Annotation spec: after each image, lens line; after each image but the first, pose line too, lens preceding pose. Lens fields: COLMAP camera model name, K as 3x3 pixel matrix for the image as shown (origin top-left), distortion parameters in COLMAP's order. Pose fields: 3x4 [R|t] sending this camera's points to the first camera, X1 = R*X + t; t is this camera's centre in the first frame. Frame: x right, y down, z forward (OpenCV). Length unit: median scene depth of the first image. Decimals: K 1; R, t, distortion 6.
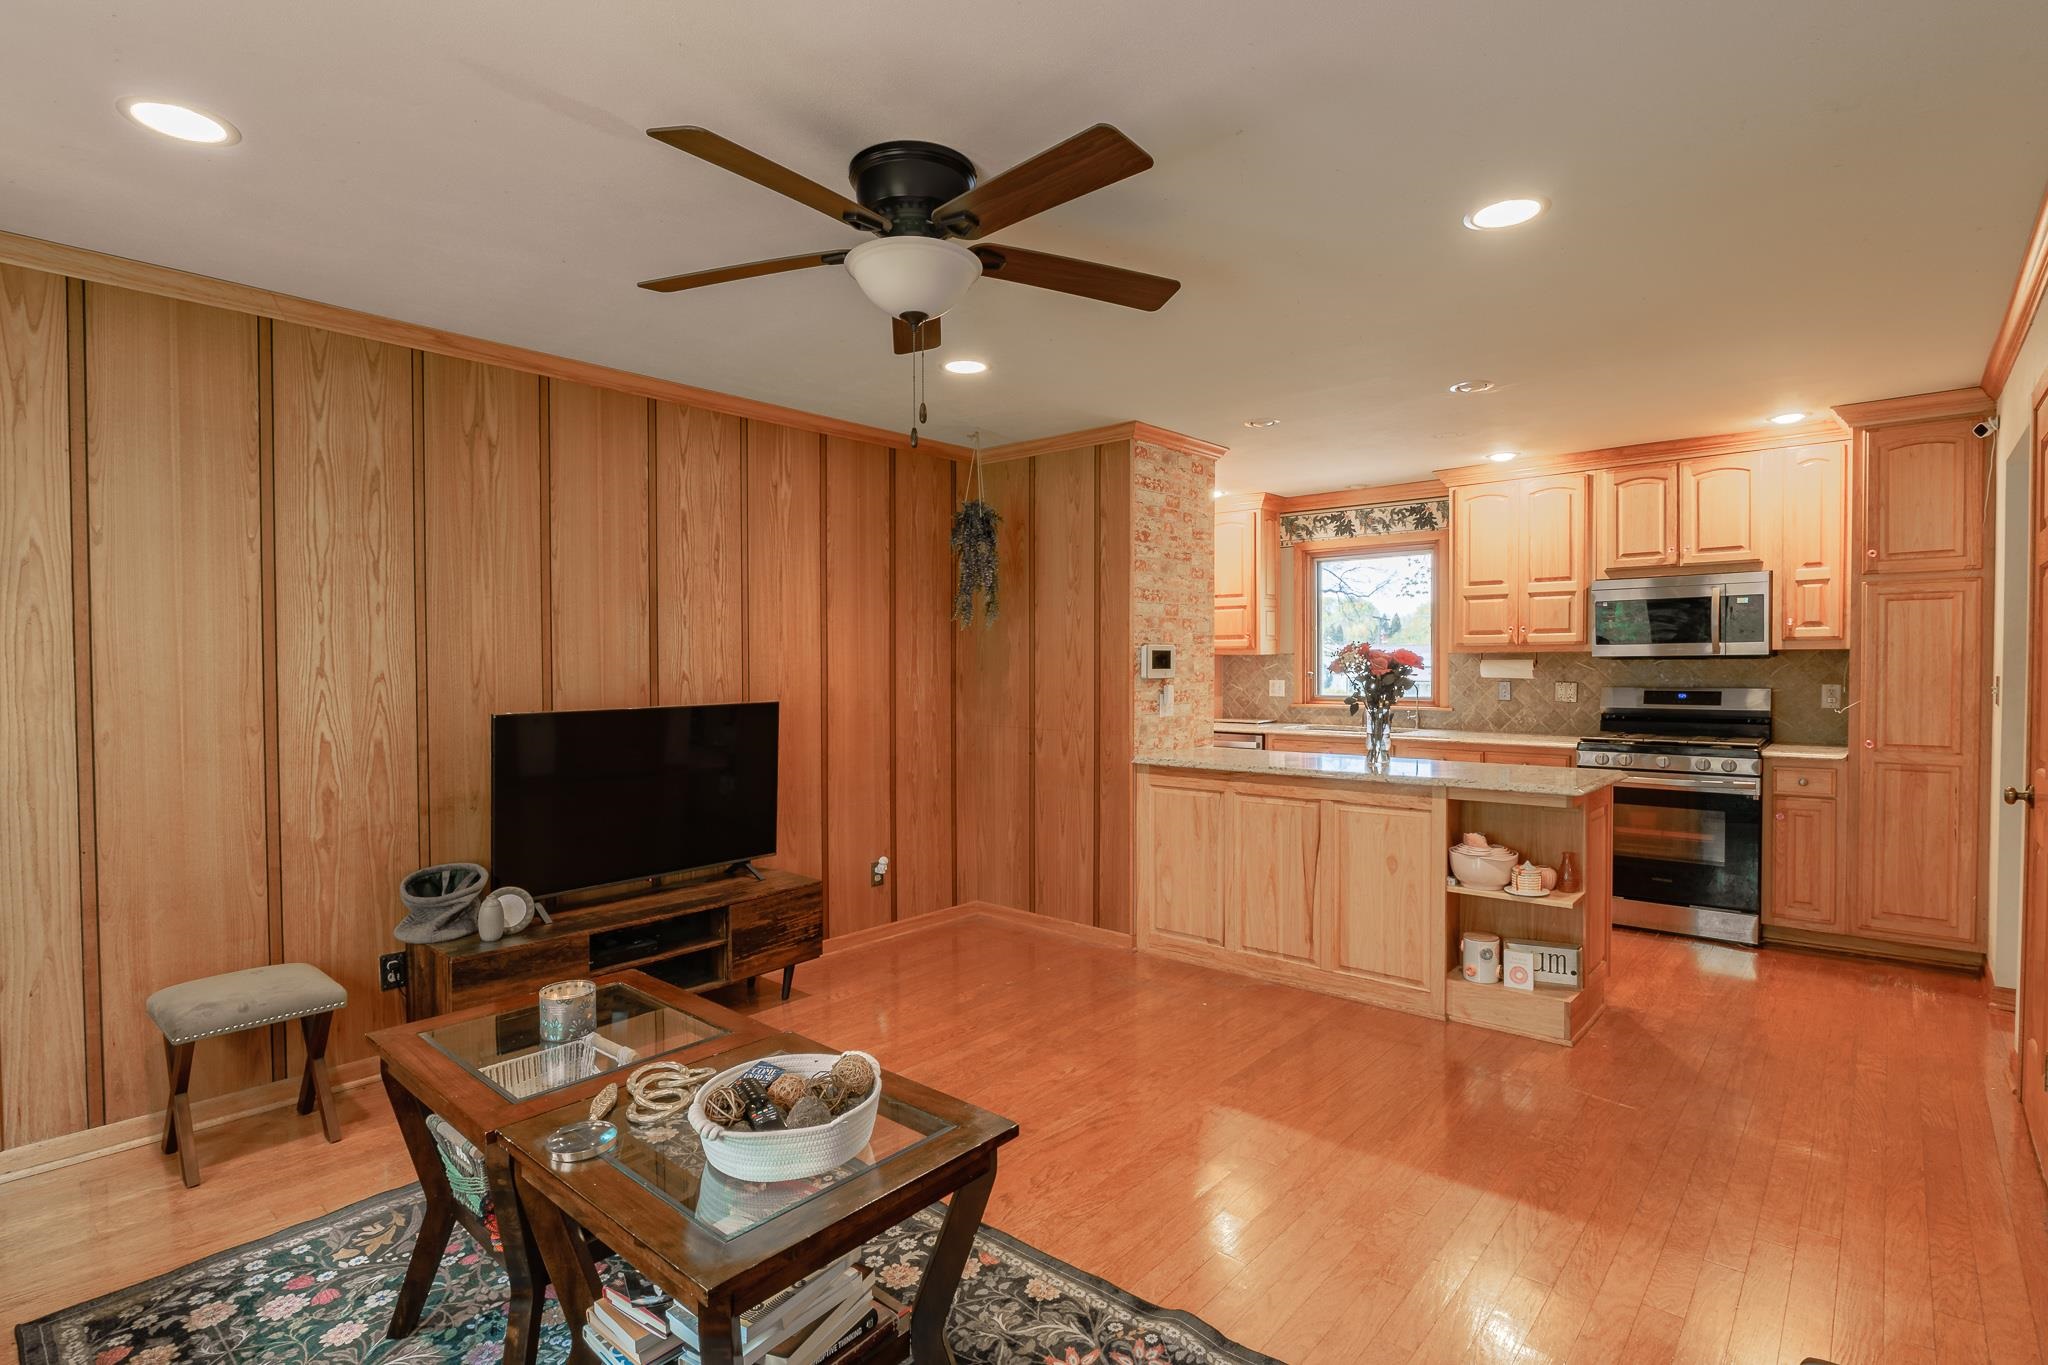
lens RADIAL K [[985.0, 0, 1020.0], [0, 985.0, 683.3], [0, 0, 1]] dist [-0.003401, 0.000291]
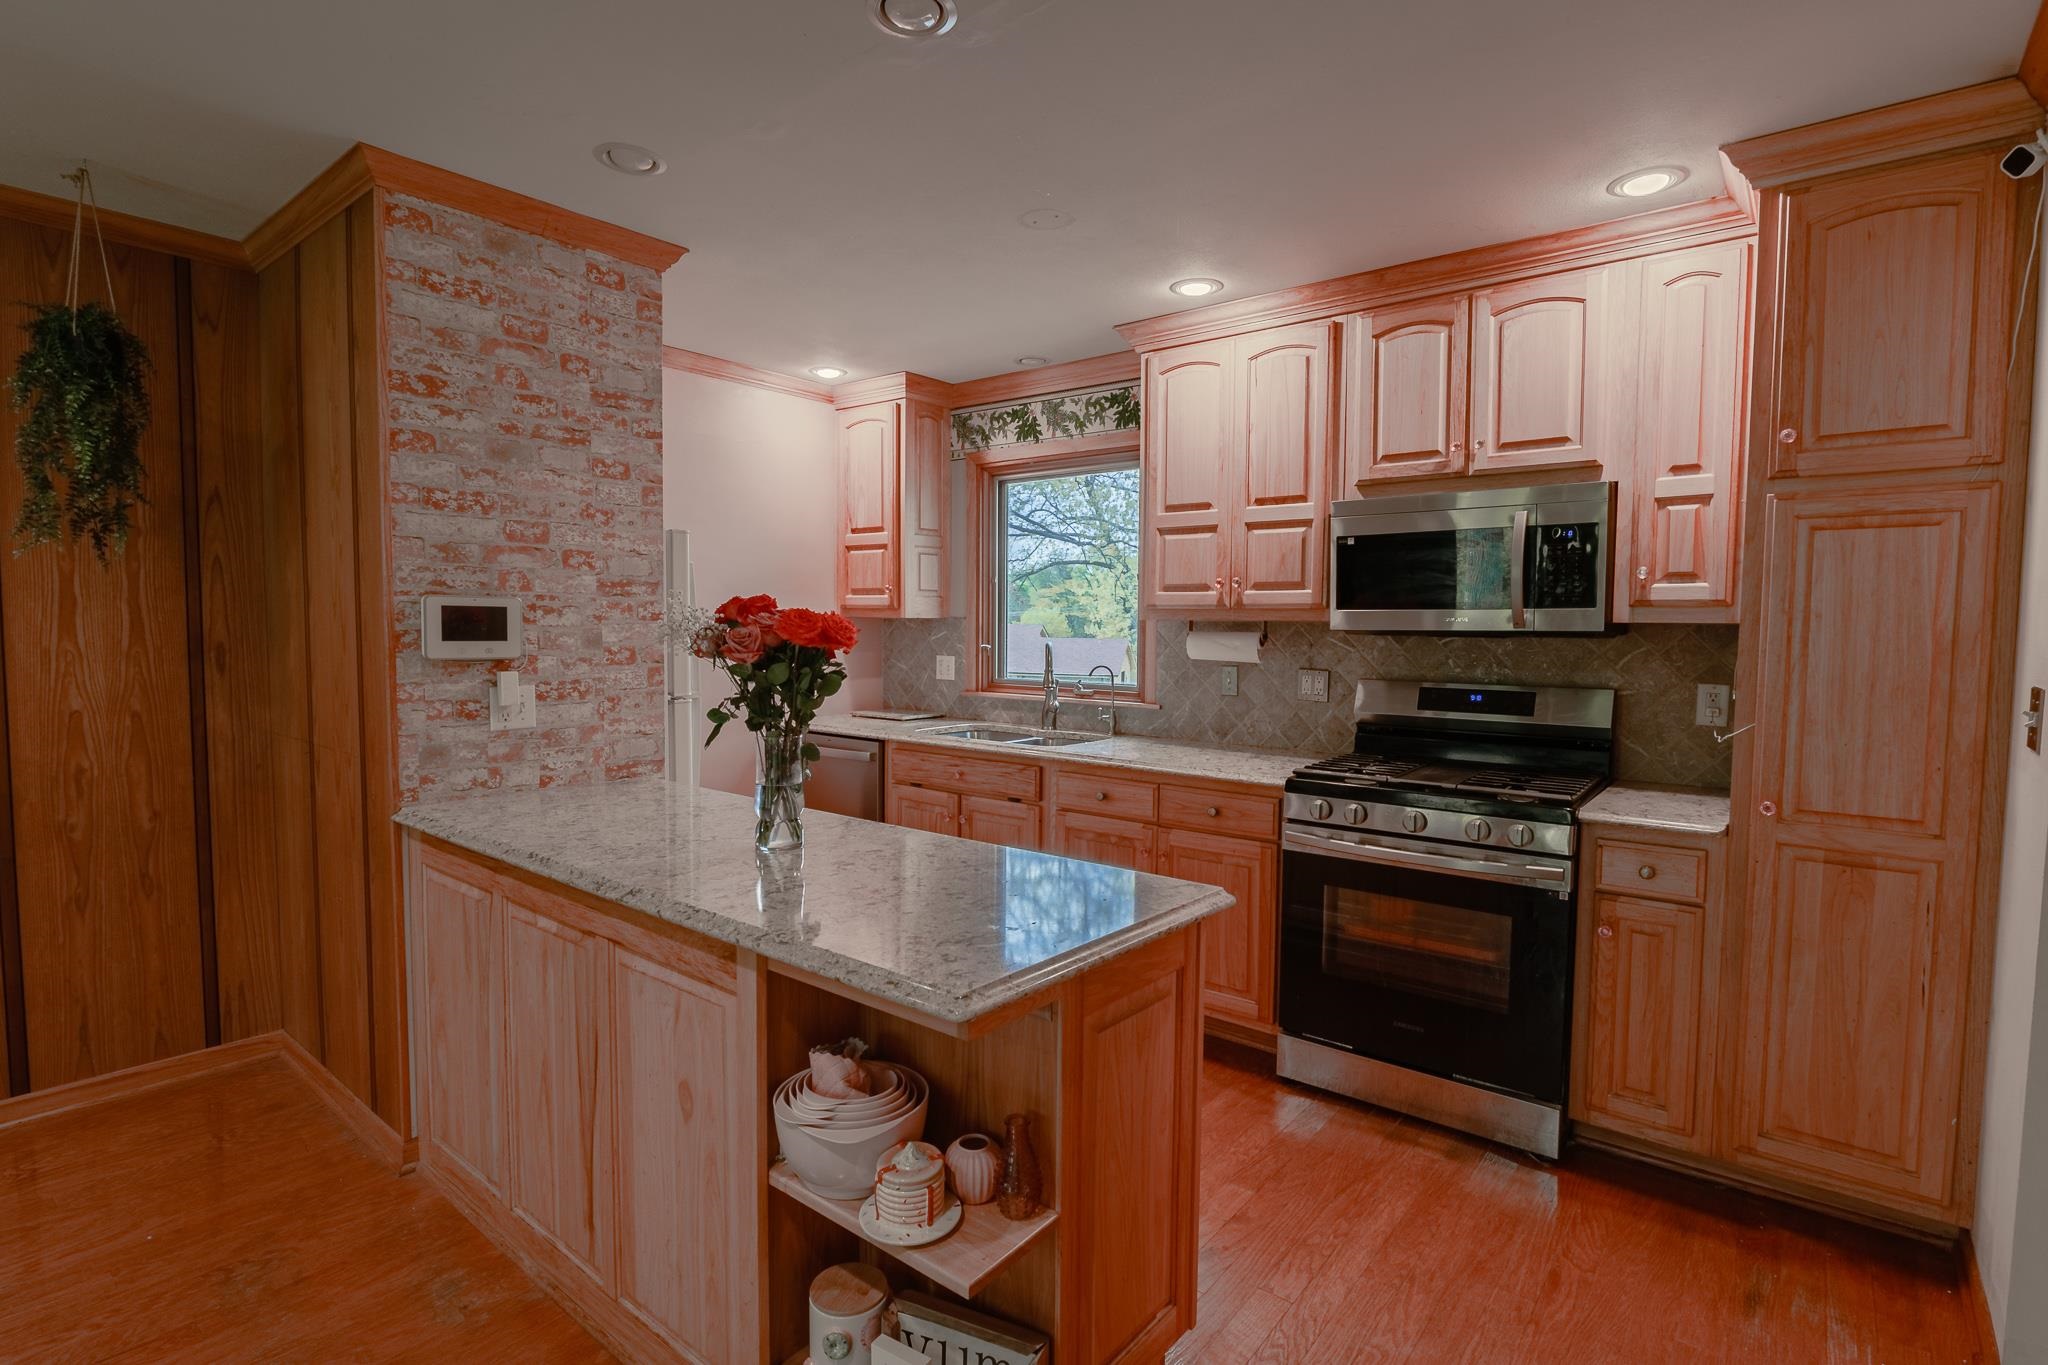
lens RADIAL K [[972.0, 0, 1018.1], [0, 972.0, 677.0], [0, 0, 1]] dist [-0.008752, 0.000926]
pose [[0.999339, 0.013769, 0.033636, 0.422077], [-0.014877, 0.999347, 0.032924, -0.016870], [-0.033161, -0.033402, 0.998892, 0.473440]]
